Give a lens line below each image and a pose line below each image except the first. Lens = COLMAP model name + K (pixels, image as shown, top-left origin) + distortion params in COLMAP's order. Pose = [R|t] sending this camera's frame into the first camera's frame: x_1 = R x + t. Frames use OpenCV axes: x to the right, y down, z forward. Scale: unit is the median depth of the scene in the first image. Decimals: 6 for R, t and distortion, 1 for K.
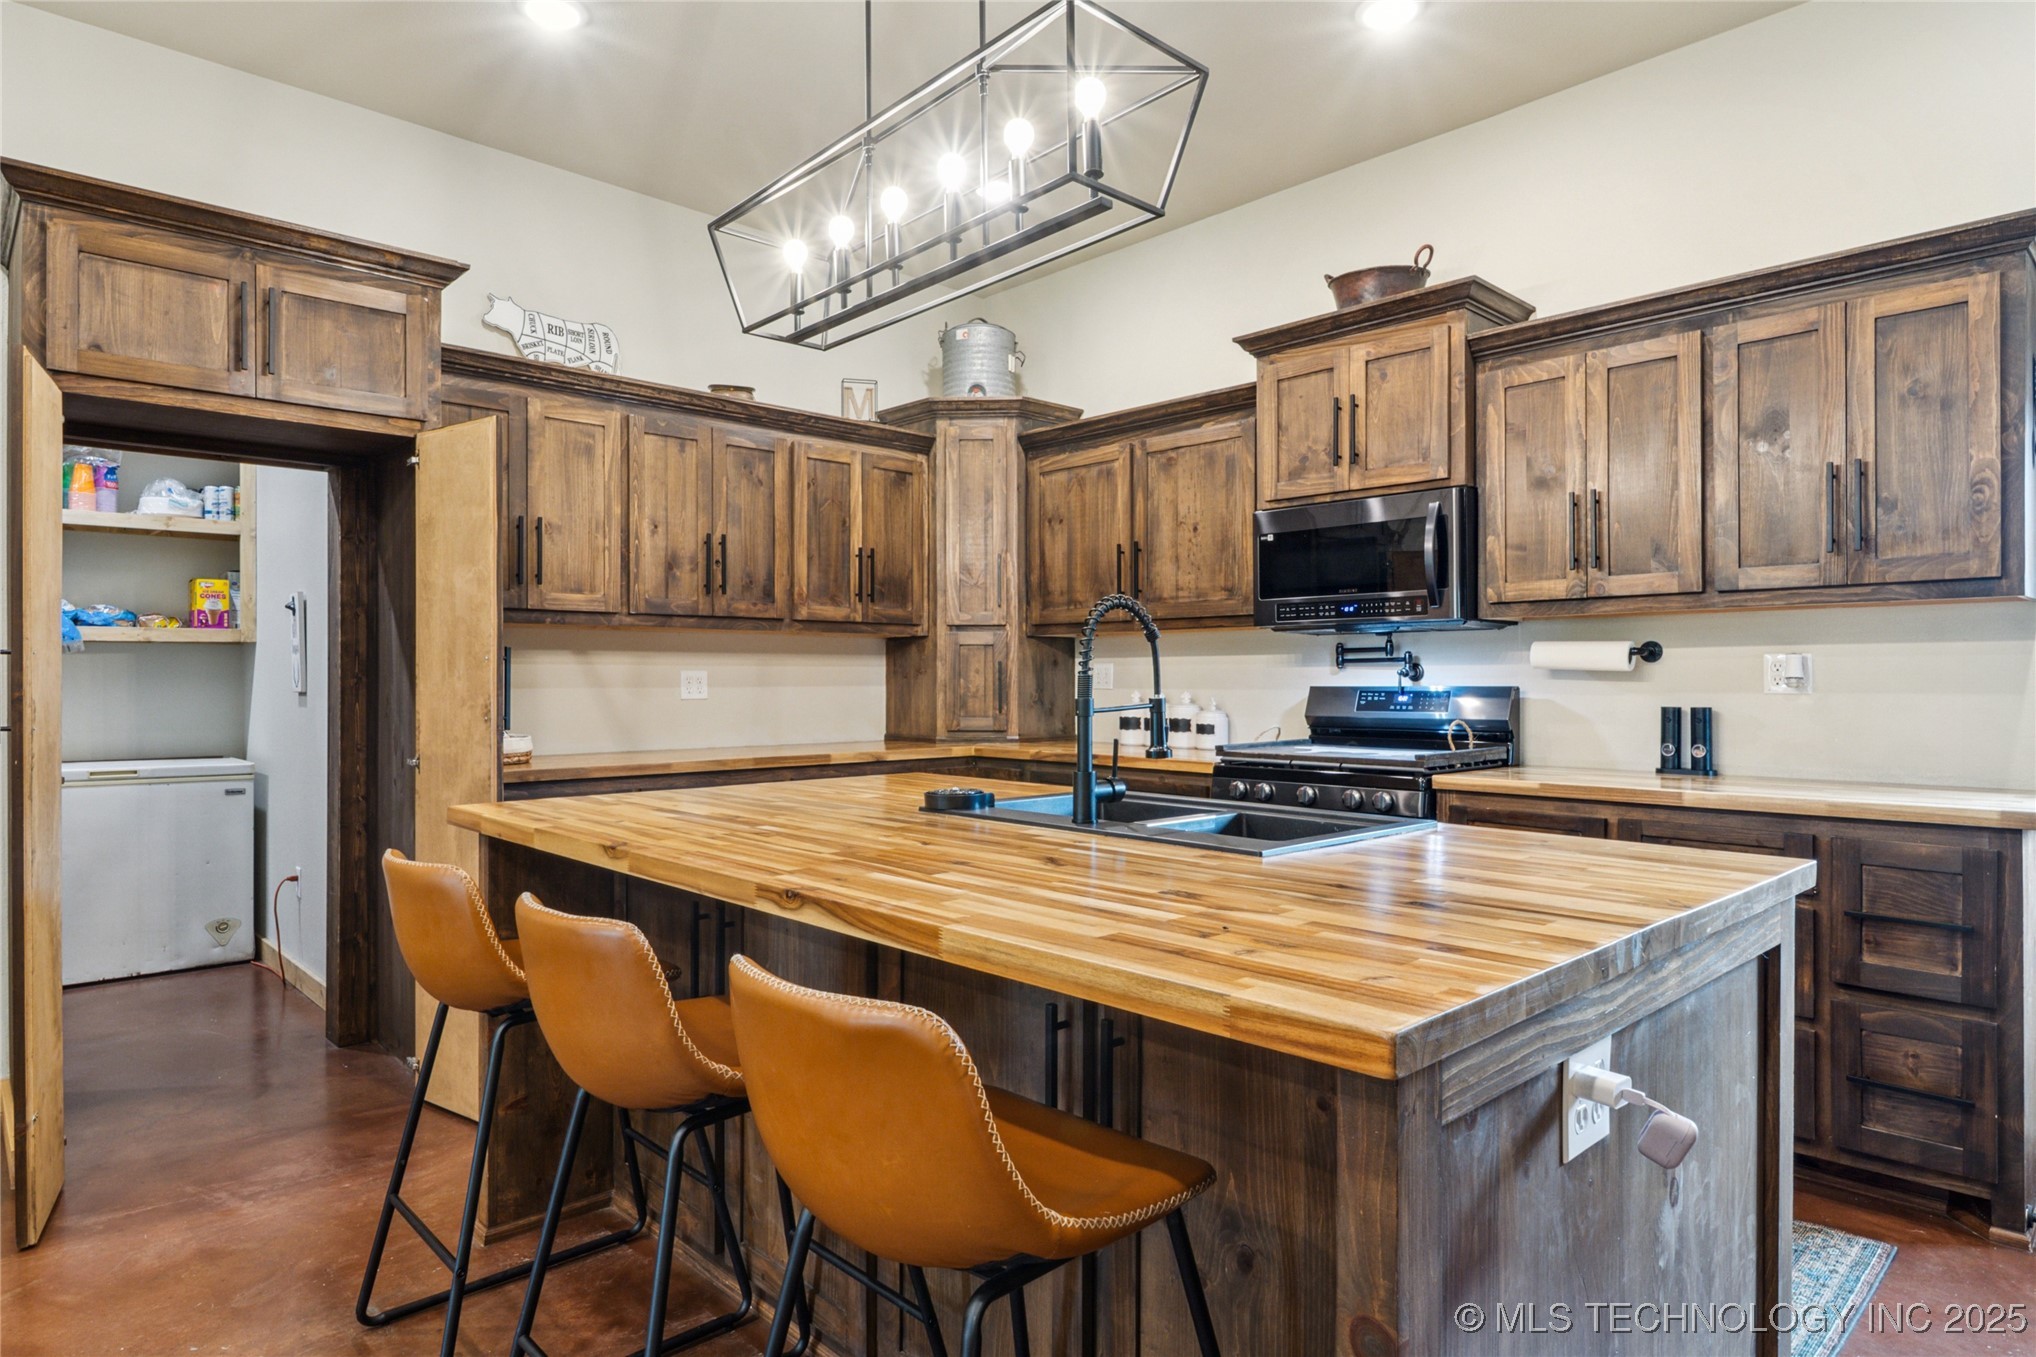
lens RADIAL K [[1165.8, 0, 1017.6], [0, 1165.8, 684.9], [0, 0, 1]] dist [-0.001663, 0.001606]
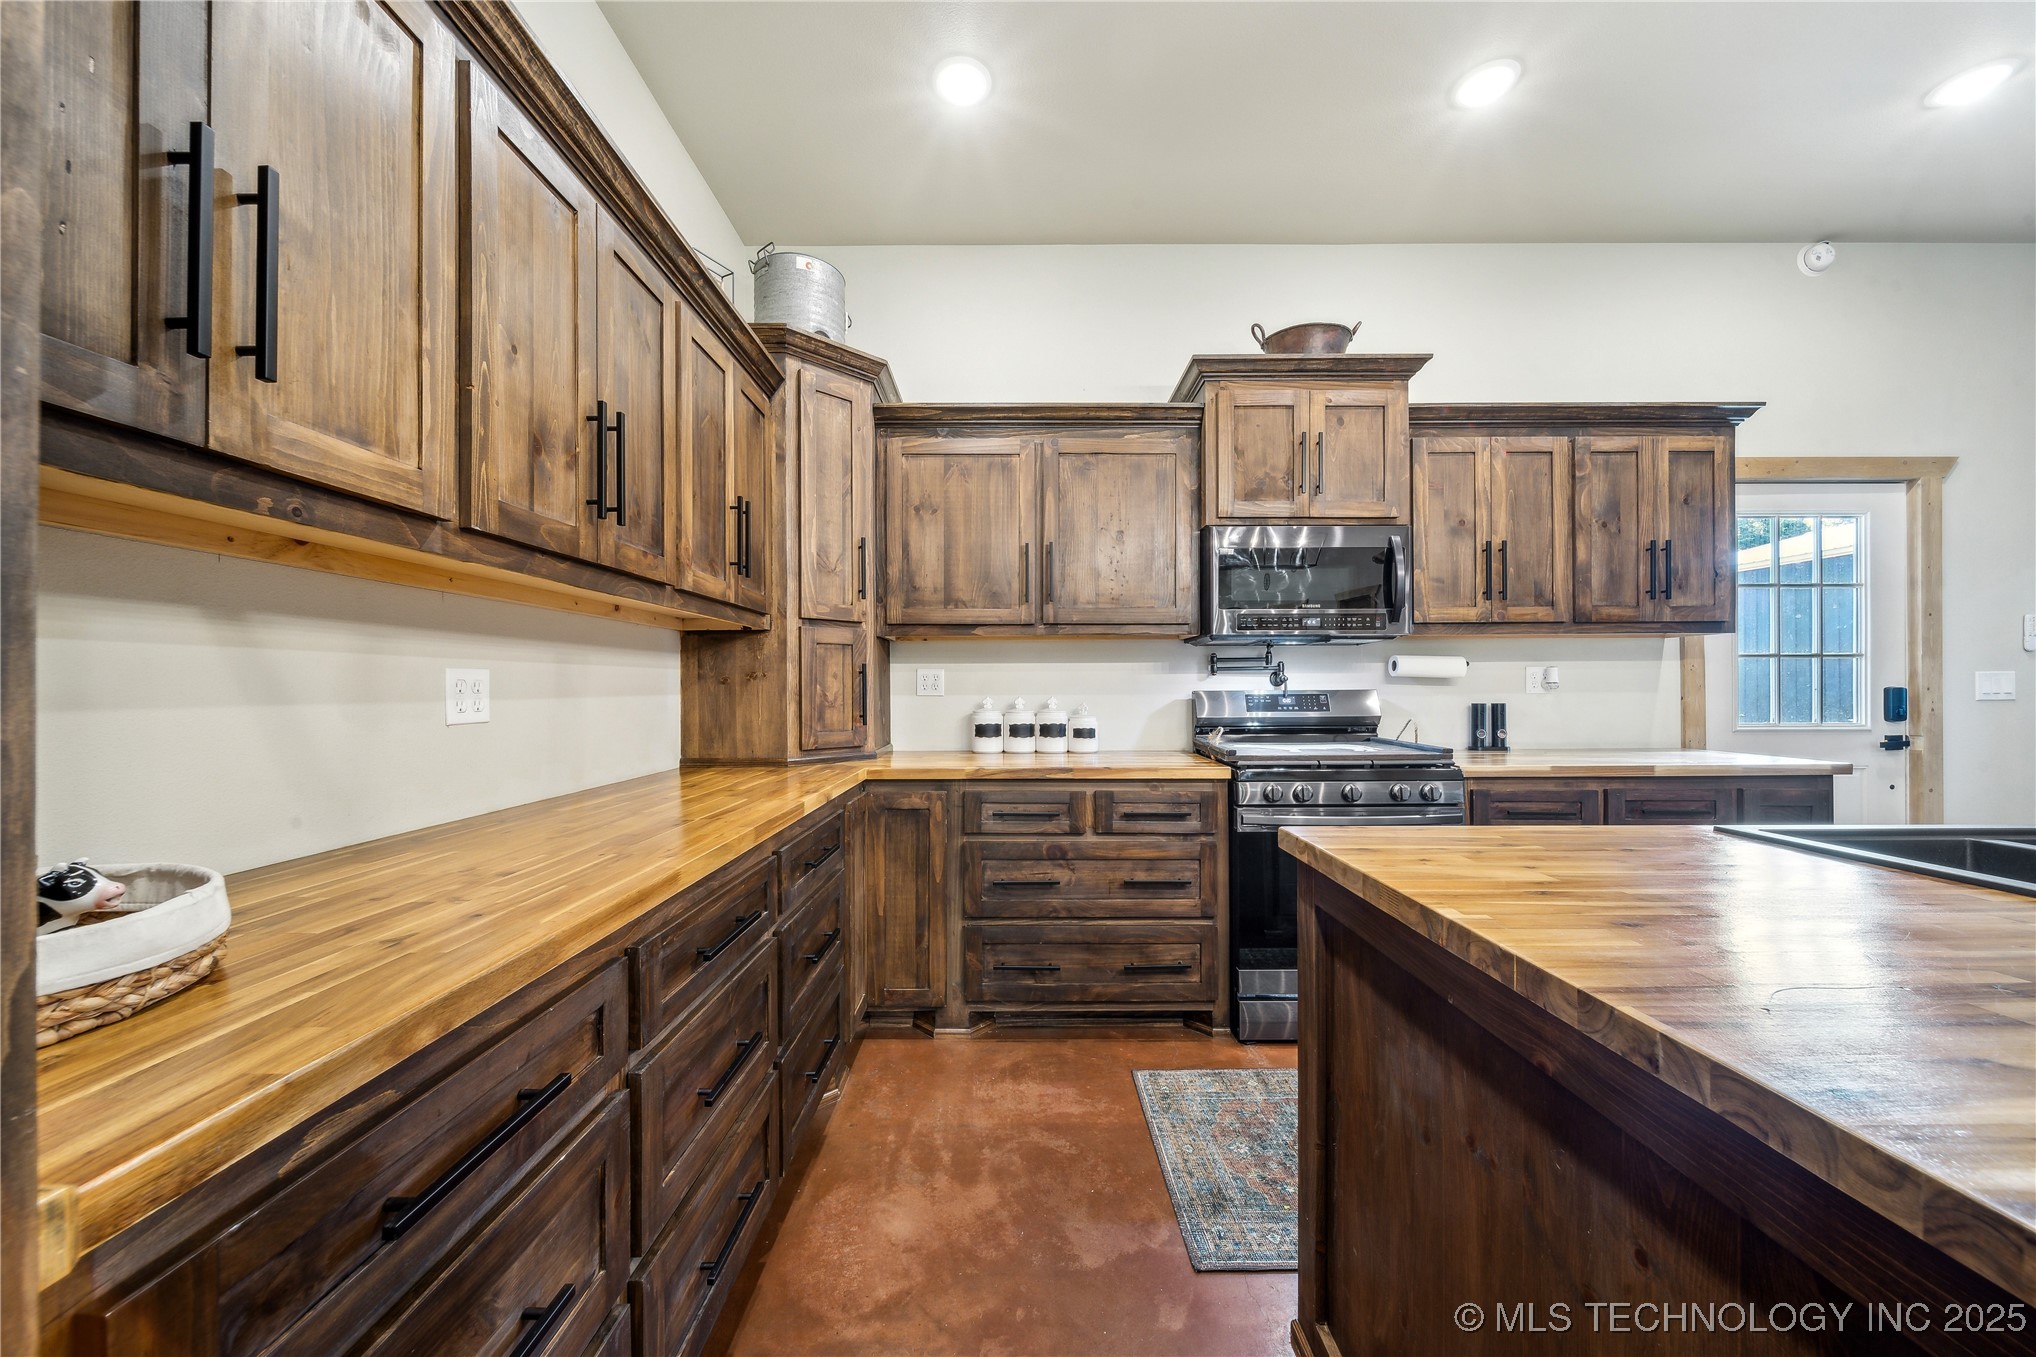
lens RADIAL K [[722.8, 0, 1016.0], [0, 722.8, 683.3], [0, 0, 1]] dist [-0.001385, -0.001387]
pose [[0.685221, 0.002285, 0.728331, -0.393847], [0.006720, 0.999933, -0.009459, -0.000992], [-0.728304, 0.011375, 0.685160, 0.687117]]
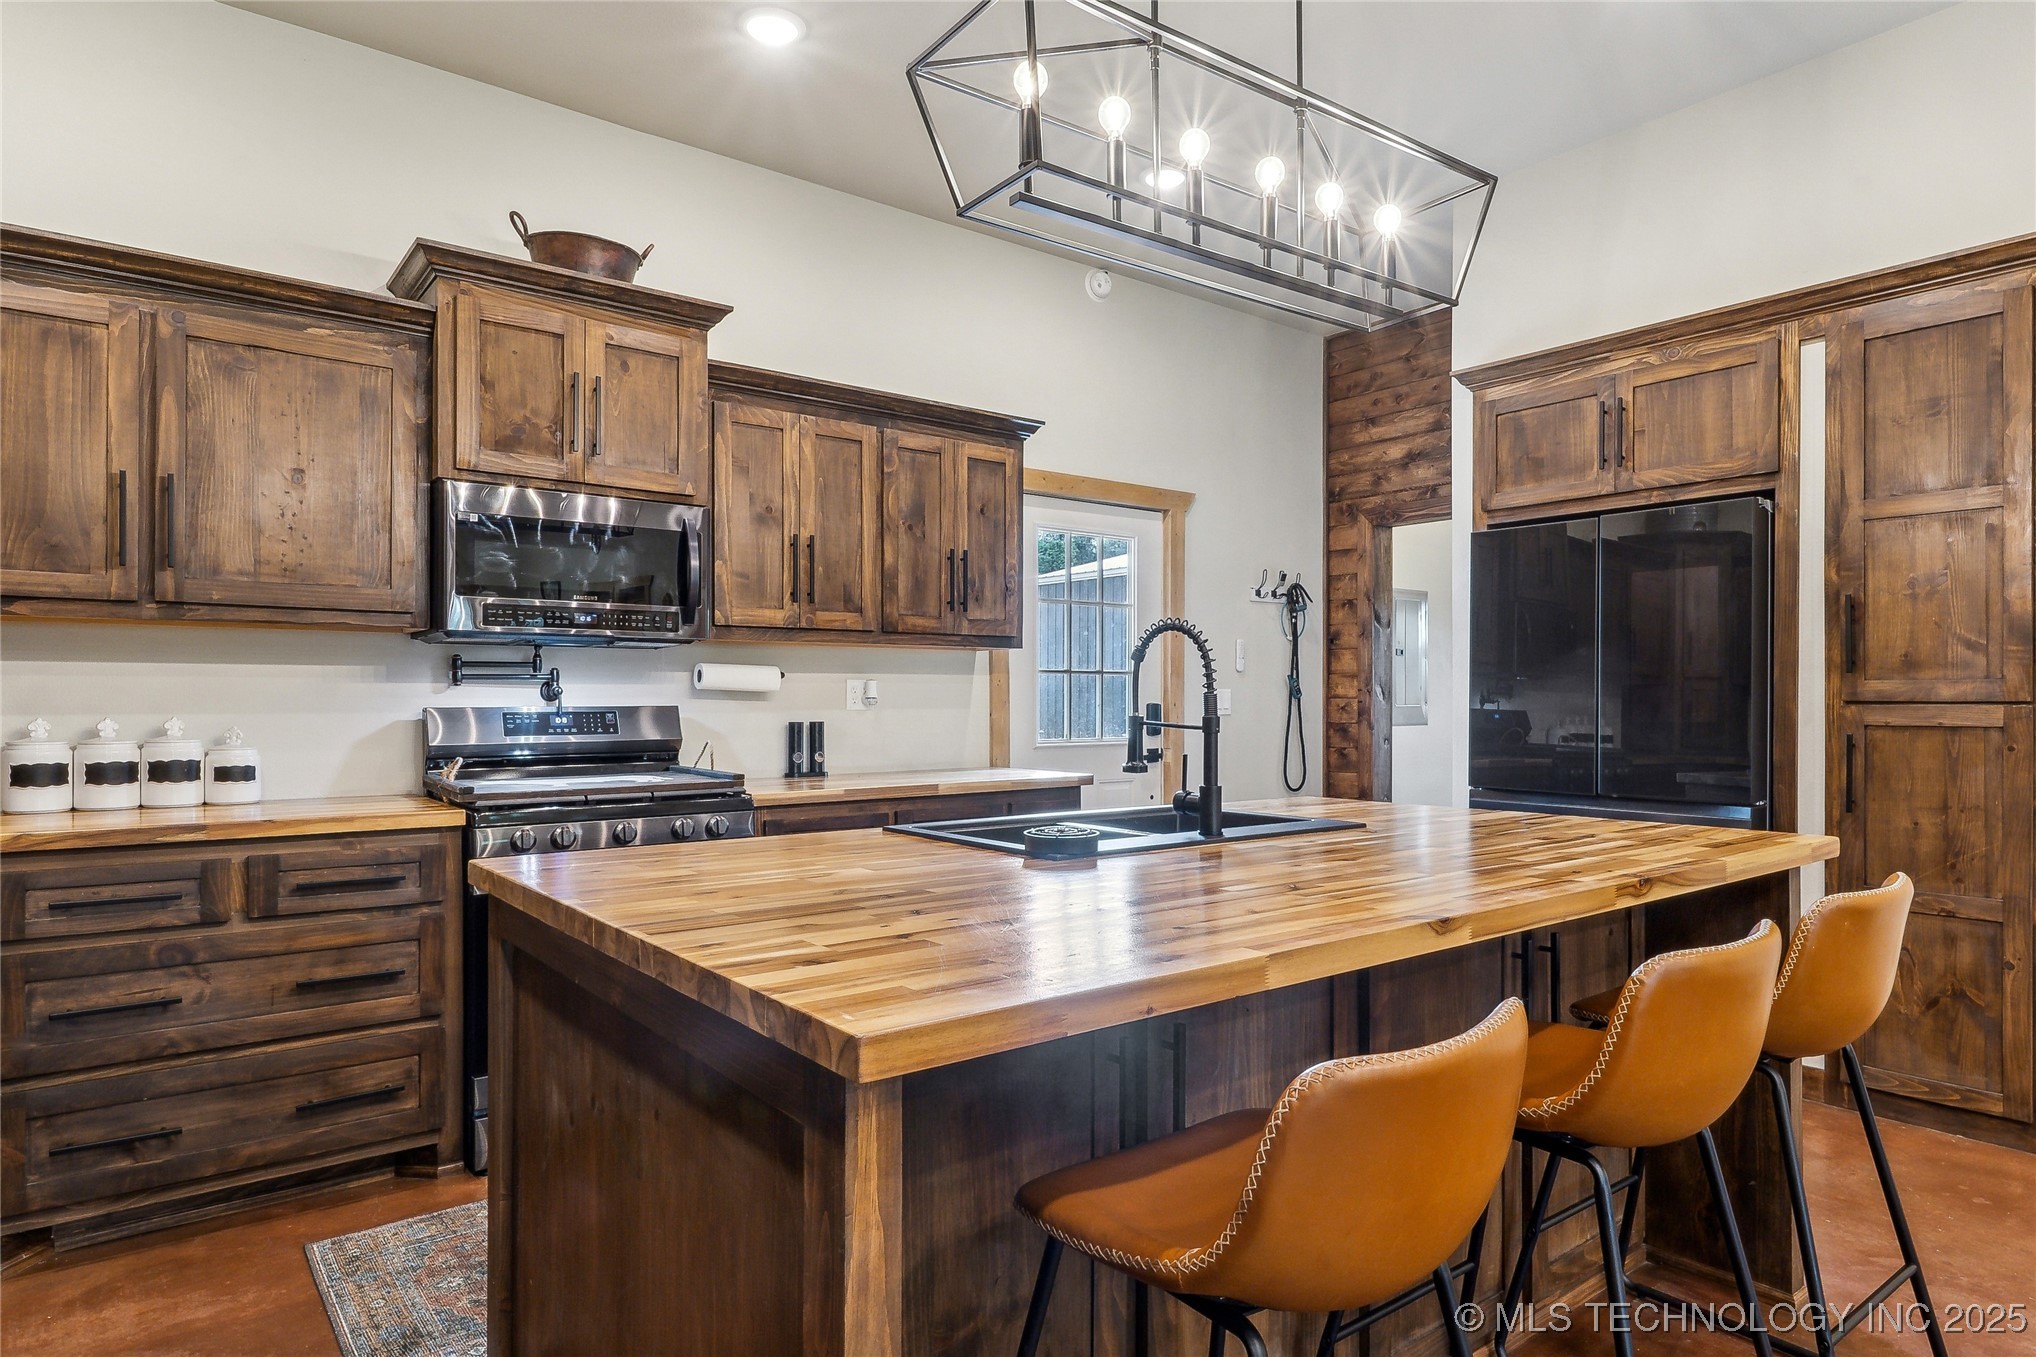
lens RADIAL K [[1165.8, 0, 1023.9], [0, 1165.8, 696.7], [0, 0, 1]] dist [-0.001663, 0.001606]
pose [[0.088848, 0.002778, 0.996041, -0.522426], [0.005518, 0.999979, -0.003281, -0.001686], [-0.996030, 0.005788, 0.088831, 0.560298]]
